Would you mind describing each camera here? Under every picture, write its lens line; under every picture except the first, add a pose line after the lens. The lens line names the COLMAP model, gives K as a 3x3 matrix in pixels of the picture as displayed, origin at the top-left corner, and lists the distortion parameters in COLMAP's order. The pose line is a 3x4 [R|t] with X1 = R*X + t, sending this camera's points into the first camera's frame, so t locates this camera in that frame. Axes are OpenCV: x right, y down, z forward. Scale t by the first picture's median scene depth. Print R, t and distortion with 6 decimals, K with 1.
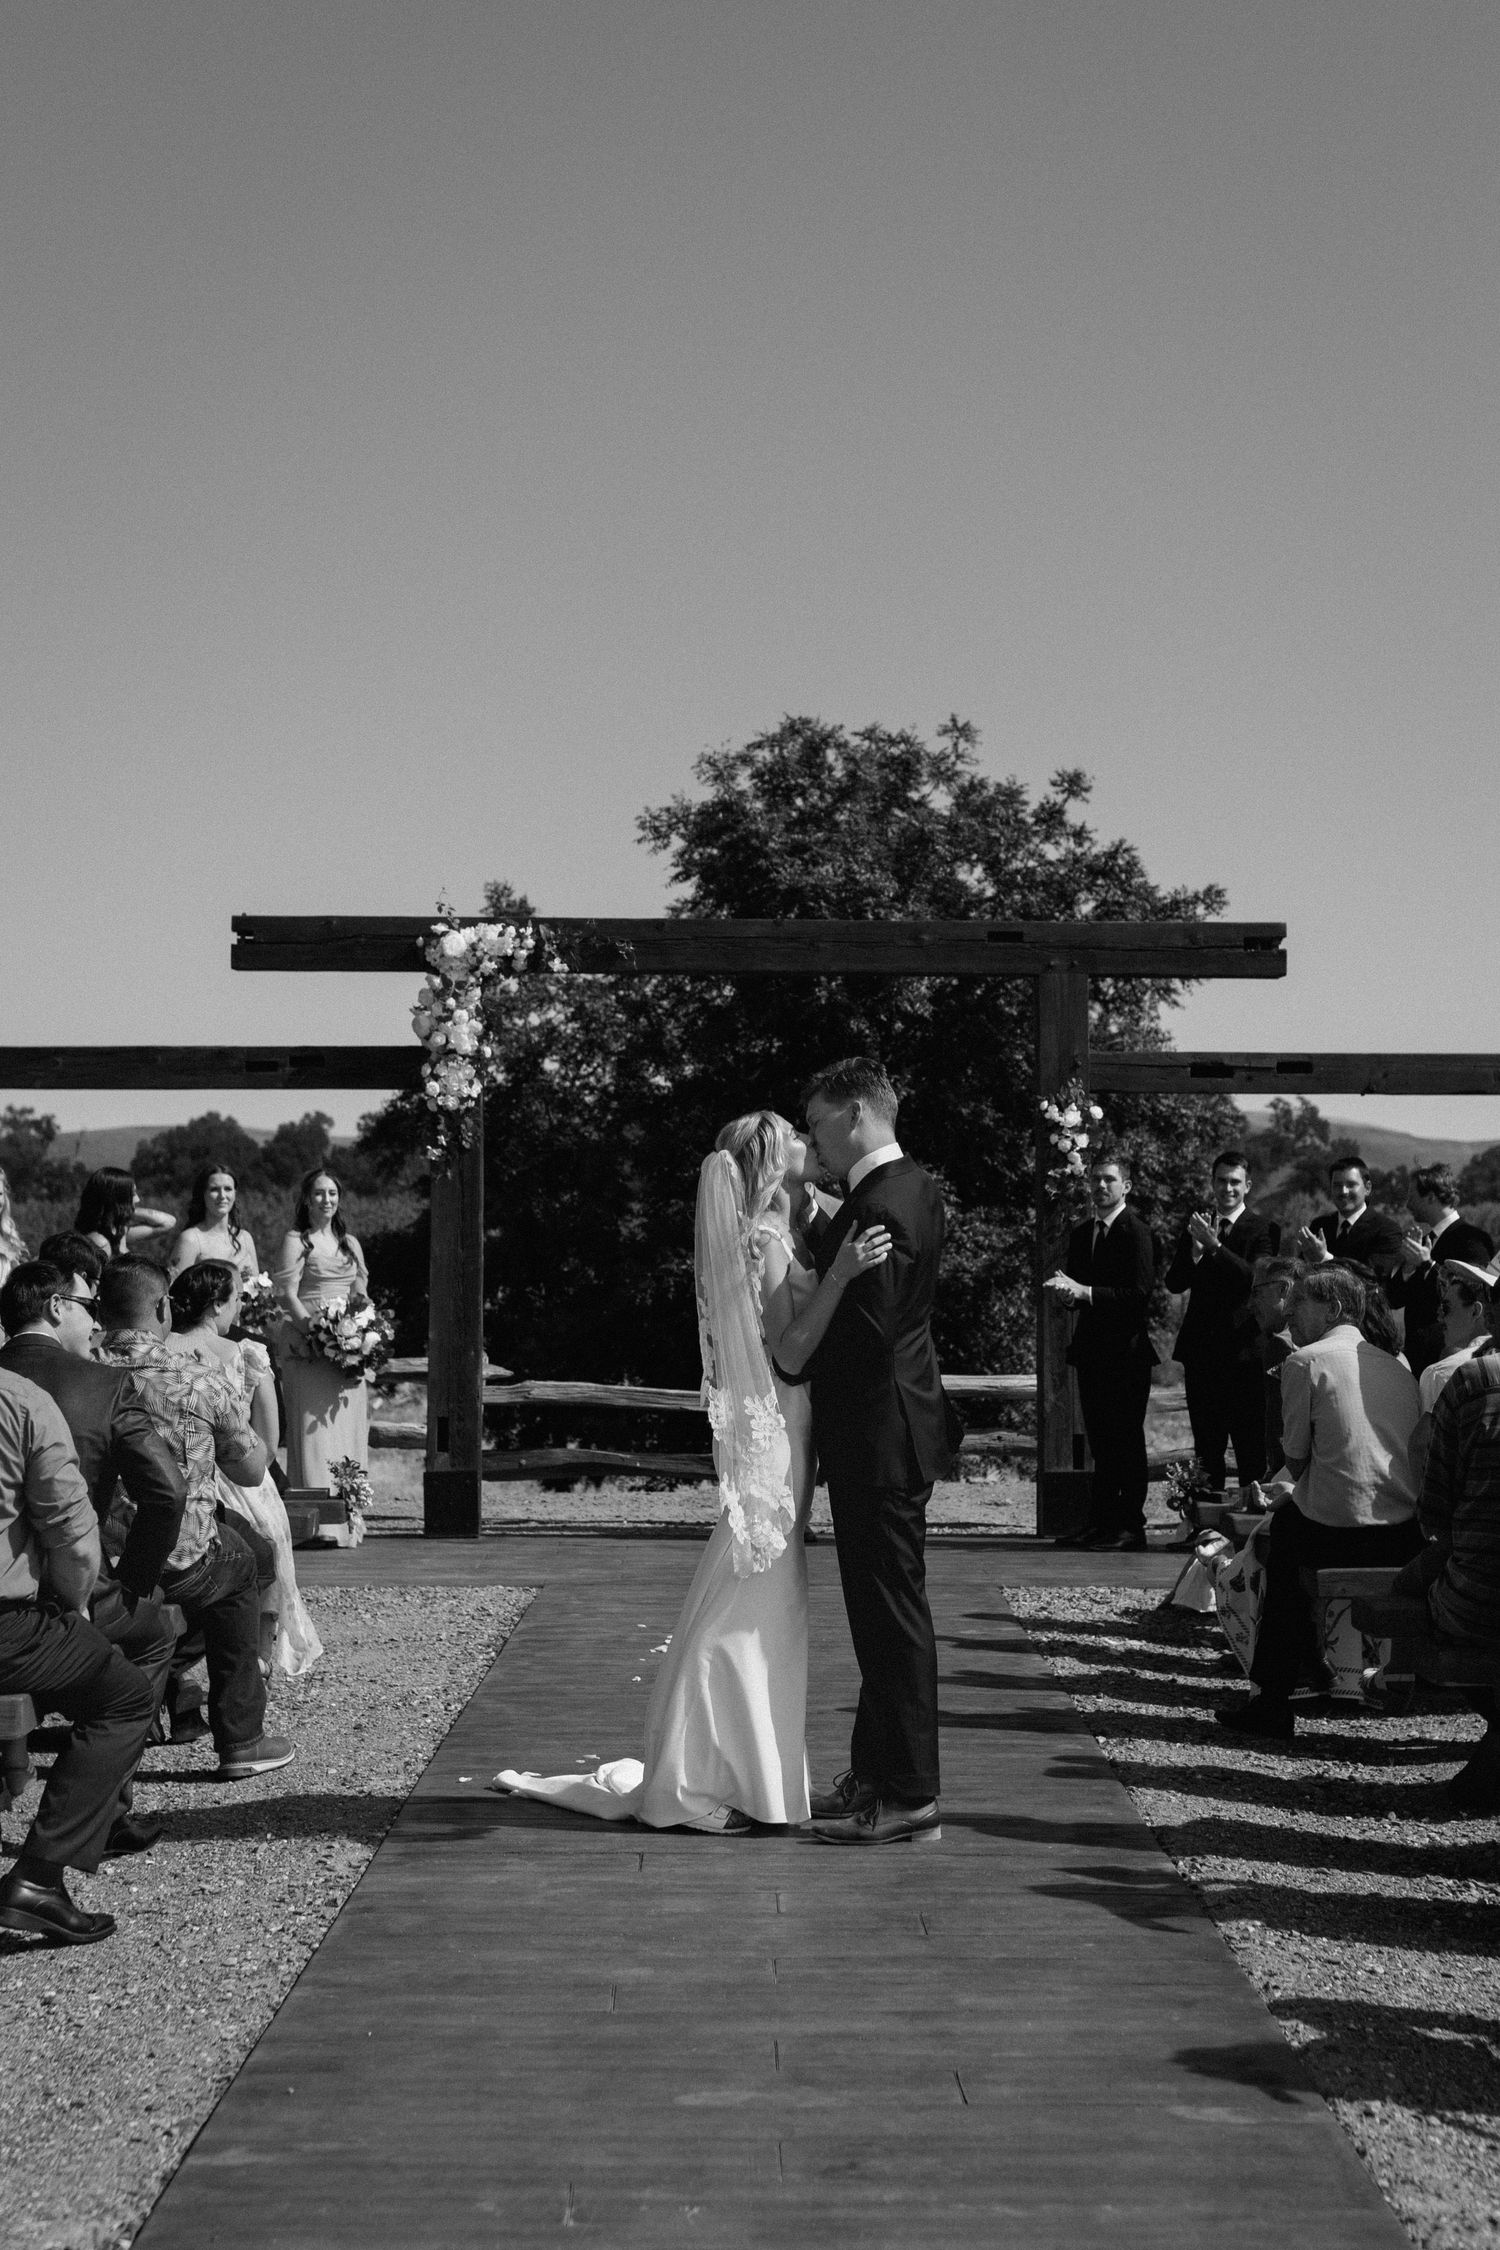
lens RADIAL K [[3693.7, 0, 866.1], [0, 3693.7, 961.3], [0, 0, 1]] dist [-0.004115, -0.005507]
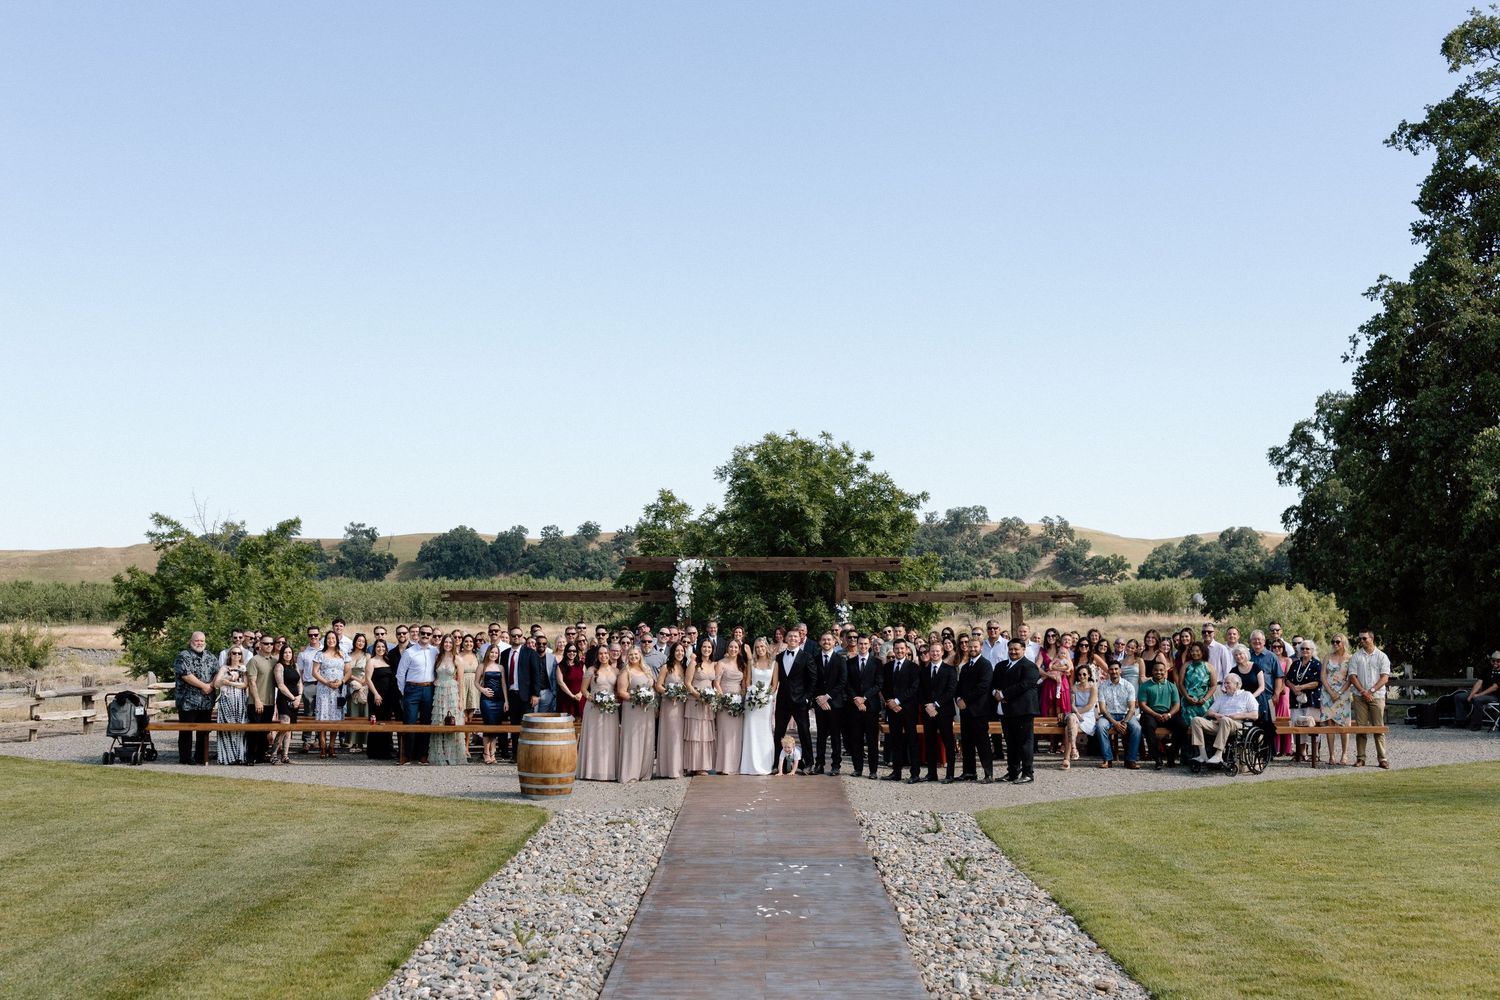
lens RADIAL K [[2071.3, 0, 769.7], [0, 2071.3, 481.1], [0, 0, 1]] dist [-0.022118, 0.053381]
pose [[0.999702, -0.003049, -0.024210, 0.031155], [0.003564, 0.999768, 0.021262, -0.137057], [0.024139, -0.021342, 0.999481, -1.154908]]
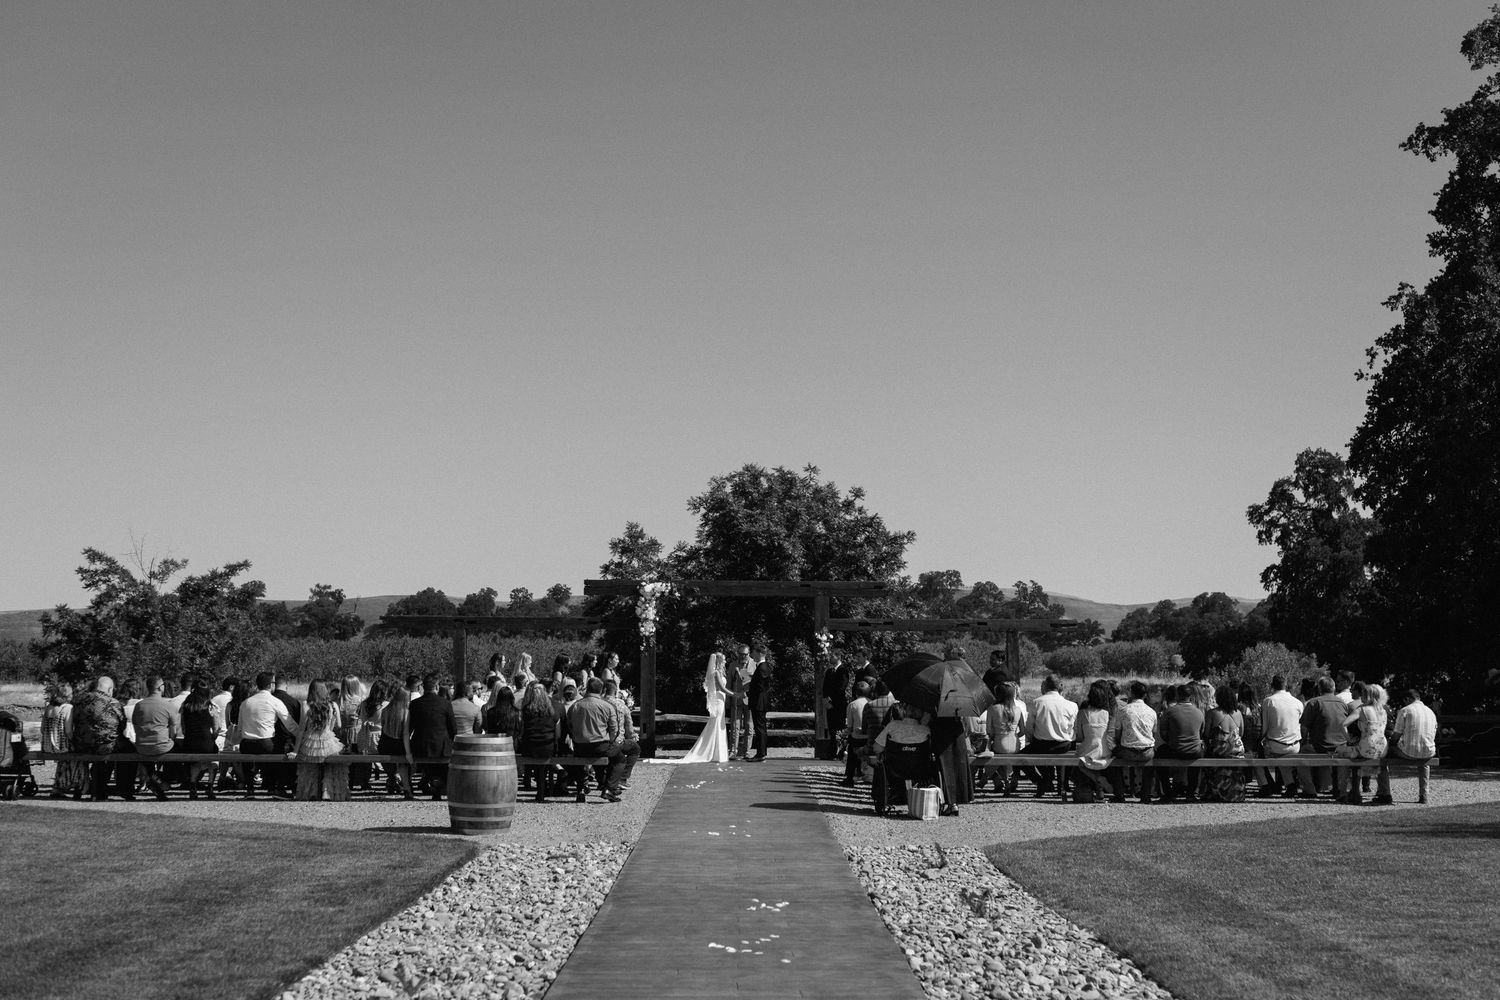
lens RADIAL K [[2078.6, 0, 812.0], [0, 2078.6, 466.9], [0, 0, 1]] dist [-0.025871, 0.094001]
pose [[0.999955, 0.002133, 0.009241, 0.025806], [-0.001978, 0.999857, -0.016824, -0.086752], [-0.009275, 0.016805, 0.999816, -0.974977]]
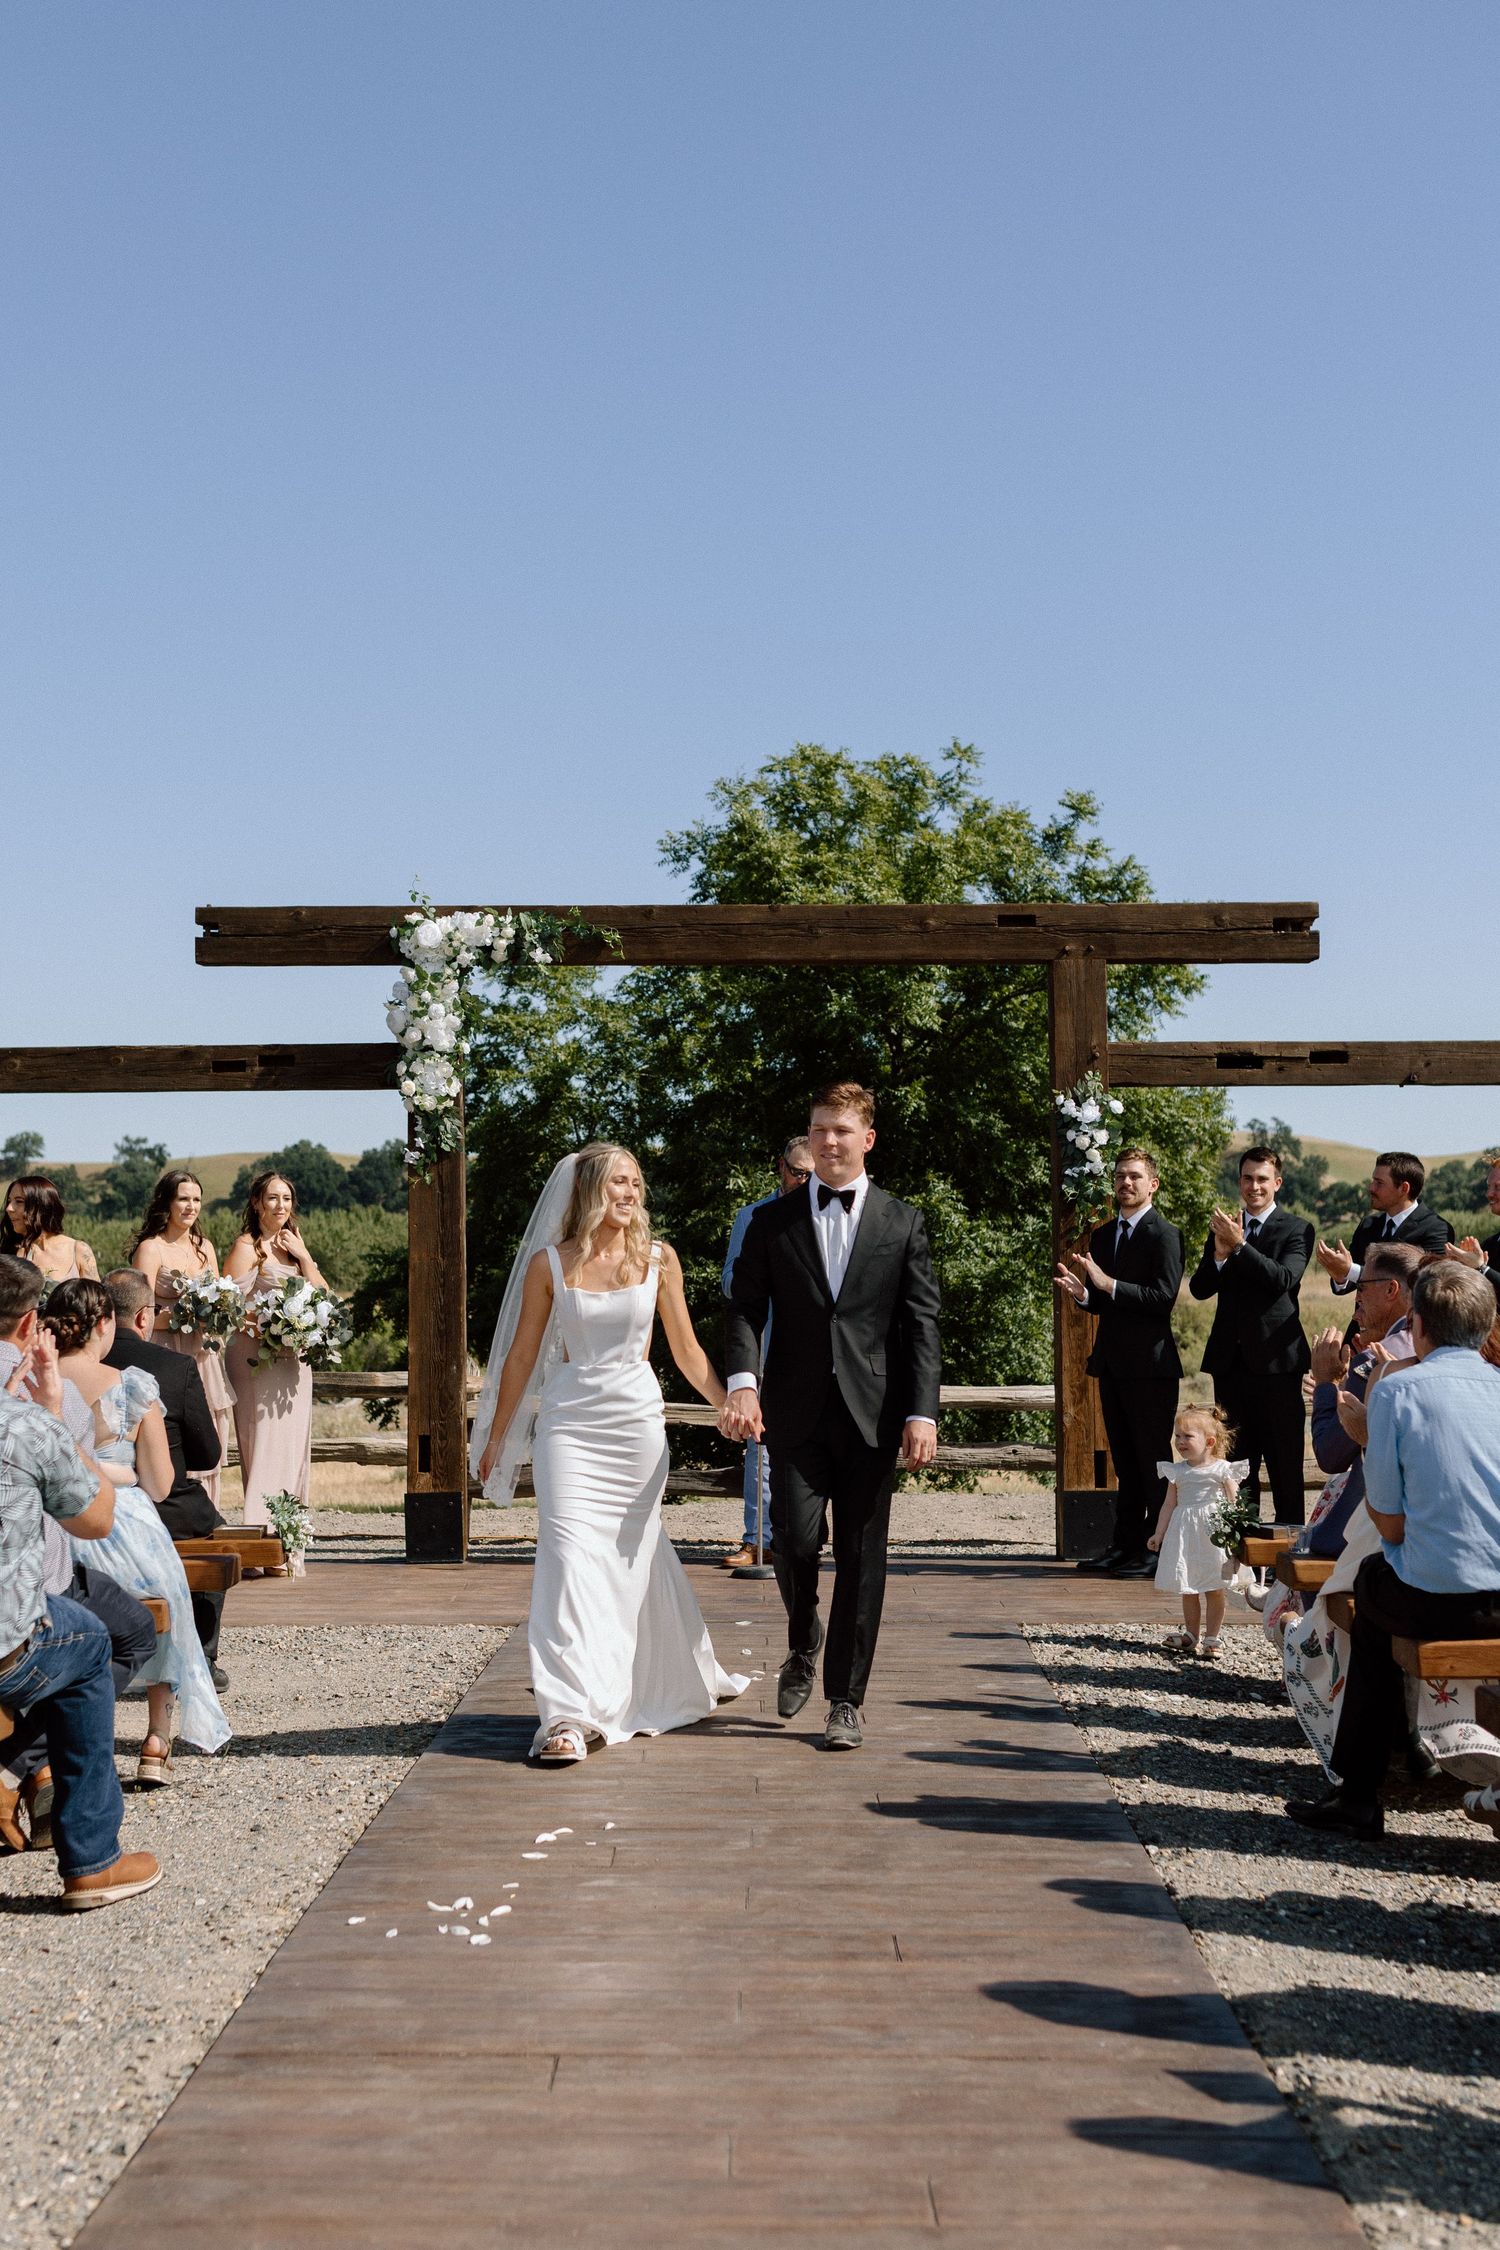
lens RADIAL K [[3289.9, 0, 715.0], [0, 3289.9, 1100.4], [0, 0, 1]] dist [-0.007323, -0.065402]
pose [[0.998636, -0.009832, -0.051281, 0.003633], [0.011366, 0.999494, 0.029693, 0.013601], [0.050963, -0.030235, 0.998243, 0.165796]]
